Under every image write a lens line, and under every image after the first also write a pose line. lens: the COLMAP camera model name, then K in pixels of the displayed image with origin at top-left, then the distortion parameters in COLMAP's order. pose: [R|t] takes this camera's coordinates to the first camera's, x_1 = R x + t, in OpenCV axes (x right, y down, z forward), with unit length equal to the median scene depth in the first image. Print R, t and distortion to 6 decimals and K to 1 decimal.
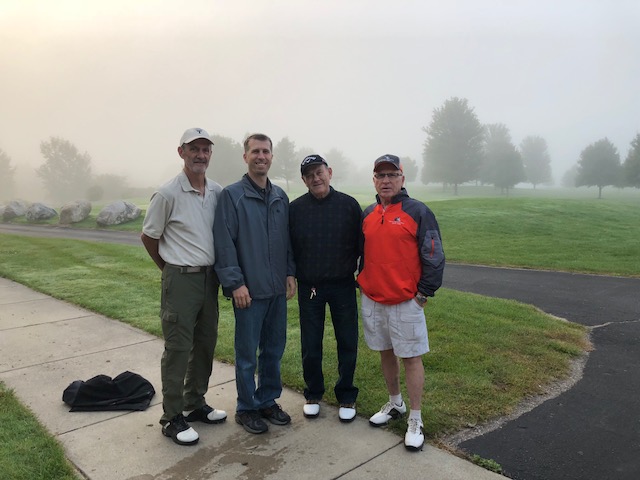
lens RADIAL K [[519.3, 0, 320.8], [0, 519.3, 238.2], [0, 0, 1]] dist [0.038072, -0.037086]
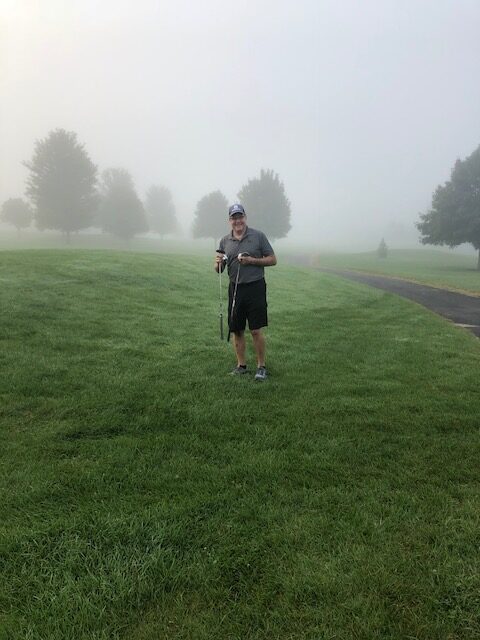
lens RADIAL K [[519.3, 0, 235.0], [0, 519.3, 309.2], [0, 0, 1]] dist [0.038072, -0.037086]
pose [[0.874901, -0.043478, 0.482346, 0.078769], [0.022831, 0.998558, 0.048596, -0.010378], [-0.483763, -0.031504, 0.874632, 0.103006]]
